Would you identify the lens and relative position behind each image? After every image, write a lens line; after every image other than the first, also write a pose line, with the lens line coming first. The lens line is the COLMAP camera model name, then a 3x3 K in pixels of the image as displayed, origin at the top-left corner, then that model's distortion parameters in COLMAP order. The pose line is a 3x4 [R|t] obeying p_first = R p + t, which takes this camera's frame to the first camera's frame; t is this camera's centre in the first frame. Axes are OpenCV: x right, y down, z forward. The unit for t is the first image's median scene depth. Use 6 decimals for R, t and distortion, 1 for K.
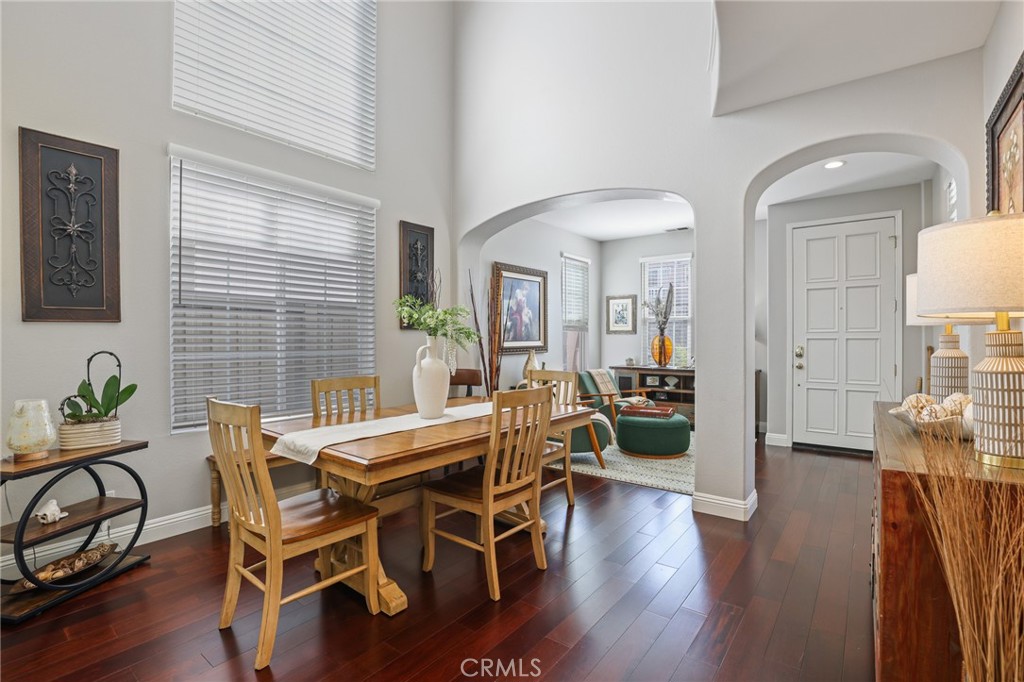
lens RADIAL K [[468.7, 0, 520.1], [0, 468.7, 339.3], [0, 0, 1]] dist [-0.042549, 0.011034]
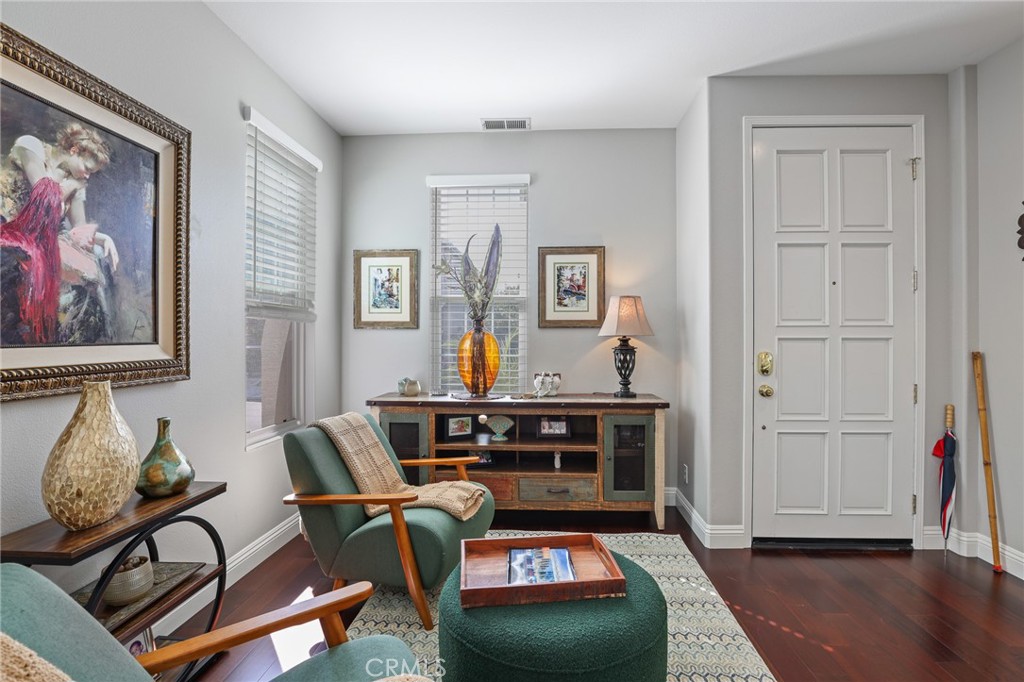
lens RADIAL K [[468.7, 0, 520.1], [0, 468.7, 339.3], [0, 0, 1]] dist [-0.042549, 0.011034]
pose [[0.829358, 0.001374, 0.558716, 0.066490], [0.000399, 0.999995, -0.003052, 0.000897], [-0.558717, 0.002754, 0.829354, 0.570017]]
